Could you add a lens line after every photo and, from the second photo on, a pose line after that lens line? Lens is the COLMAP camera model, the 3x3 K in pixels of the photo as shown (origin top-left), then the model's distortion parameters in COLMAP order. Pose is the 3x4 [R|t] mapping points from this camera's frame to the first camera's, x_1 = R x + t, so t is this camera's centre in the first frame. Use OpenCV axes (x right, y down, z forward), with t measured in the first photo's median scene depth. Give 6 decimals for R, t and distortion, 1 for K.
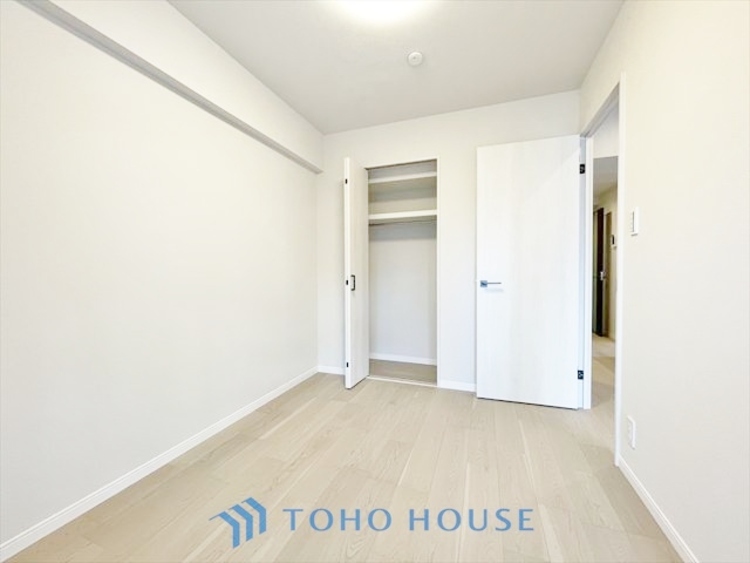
lens RADIAL K [[303.1, 0, 374.7], [0, 303.1, 278.4], [0, 0, 1]] dist [-0.004779, 0.000525]
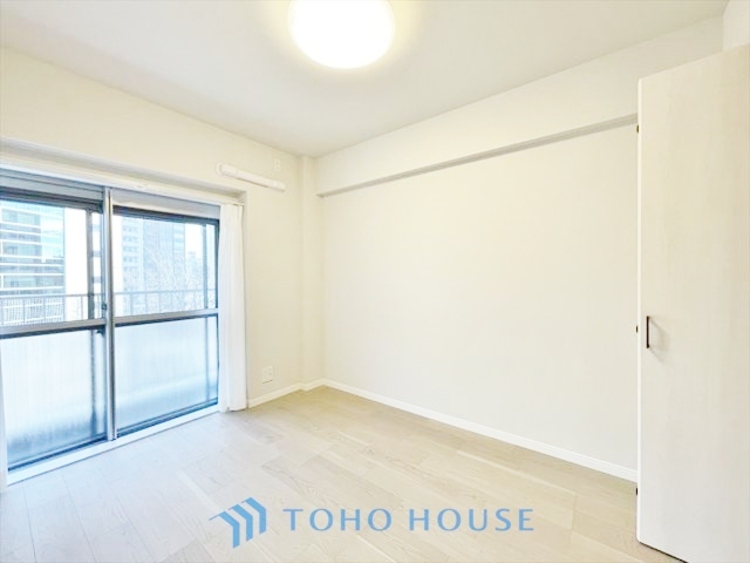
lens RADIAL K [[303.1, 0, 381.9], [0, 303.1, 277.5], [0, 0, 1]] dist [-0.004779, 0.000525]
pose [[-0.307030, 0.010363, -0.951643, 0.707581], [-0.002868, 0.999926, 0.011815, -0.108703], [0.951695, 0.006357, -0.306978, 1.006896]]
